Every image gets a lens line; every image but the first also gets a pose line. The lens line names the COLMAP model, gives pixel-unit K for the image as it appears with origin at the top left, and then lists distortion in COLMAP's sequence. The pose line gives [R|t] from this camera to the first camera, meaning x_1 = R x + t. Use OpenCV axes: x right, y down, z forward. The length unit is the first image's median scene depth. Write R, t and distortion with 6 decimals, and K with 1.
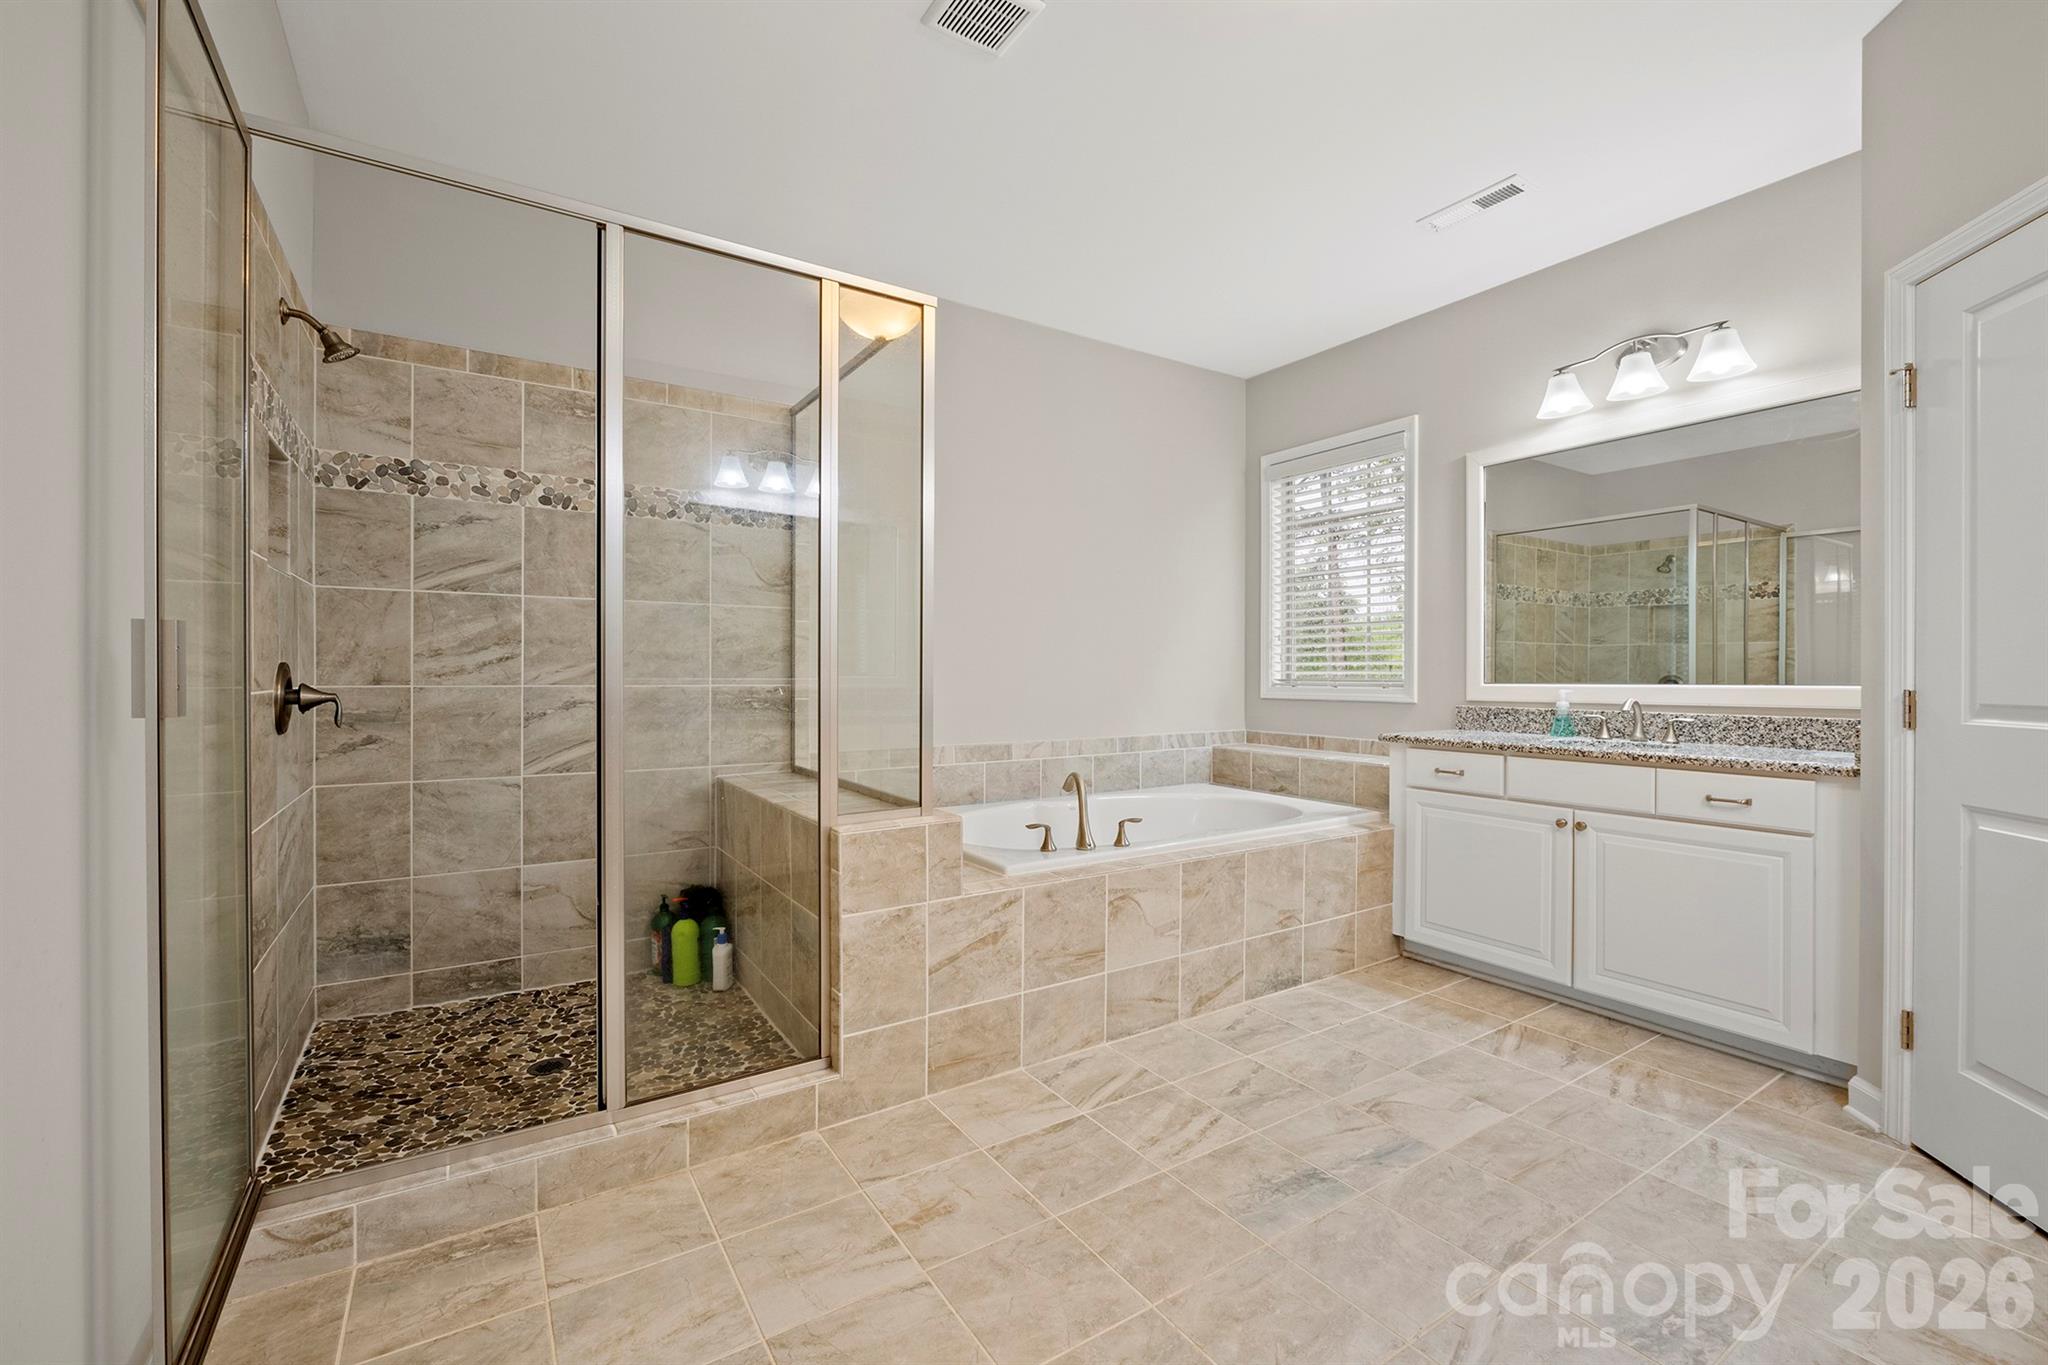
lens RADIAL K [[860.5, 0, 985.1], [0, 860.5, 671.6], [0, 0, 1]] dist [-0.006401, -0.000744]
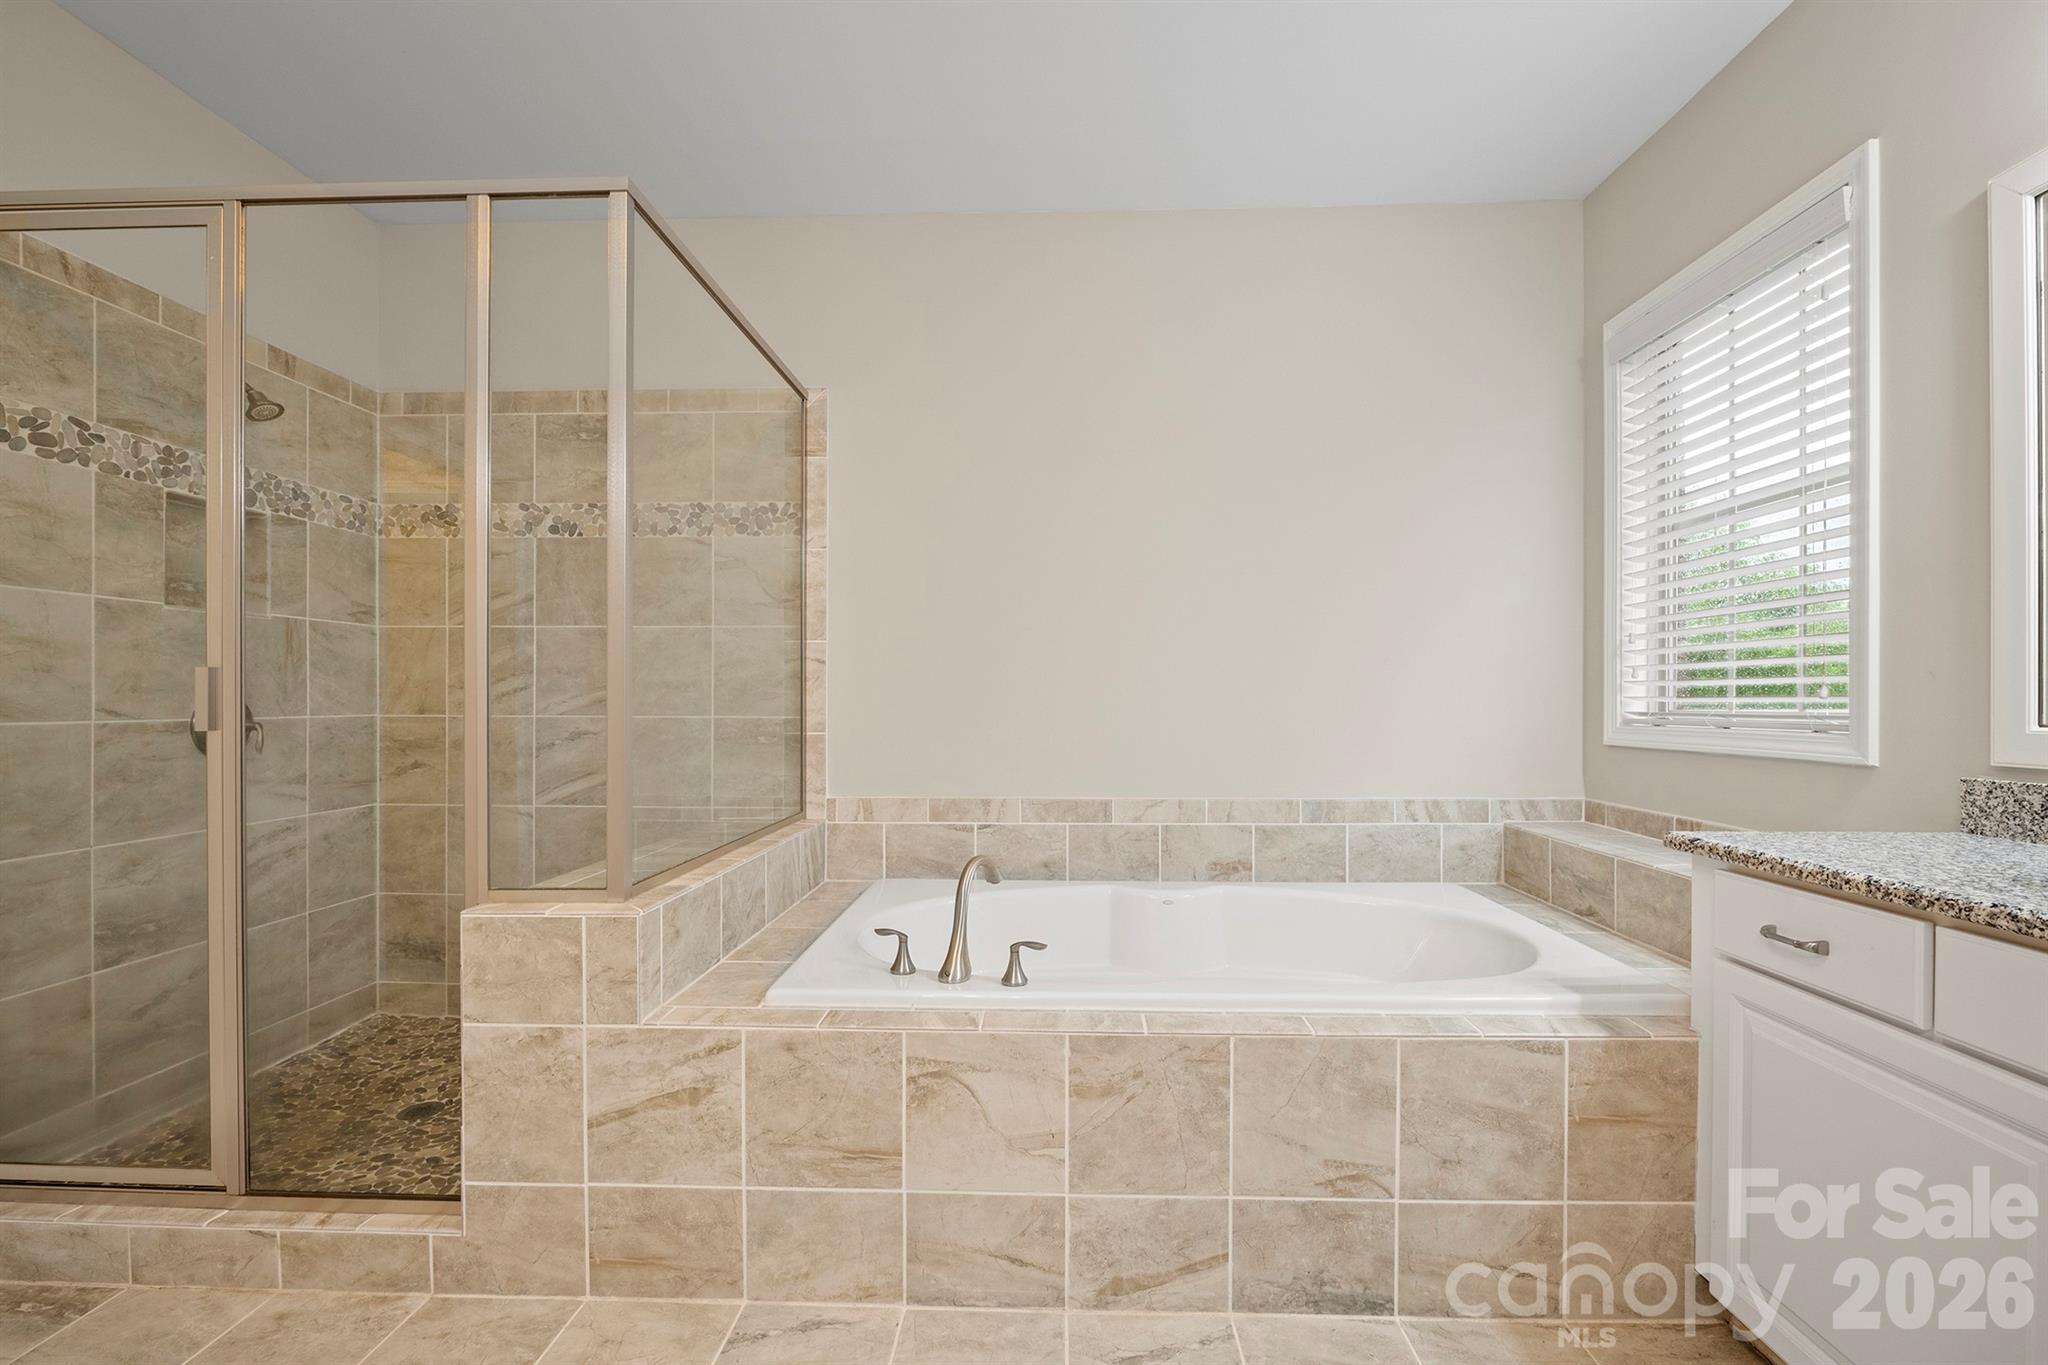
lens RADIAL K [[860.5, 0, 1025.4], [0, 860.5, 700.4], [0, 0, 1]] dist [-0.006401, -0.000744]
pose [[0.829395, -0.002887, -0.558656, 0.515082], [0.002982, 0.999995, -0.000741, 0.000745], [0.558655, -0.001051, 0.829399, 0.501372]]
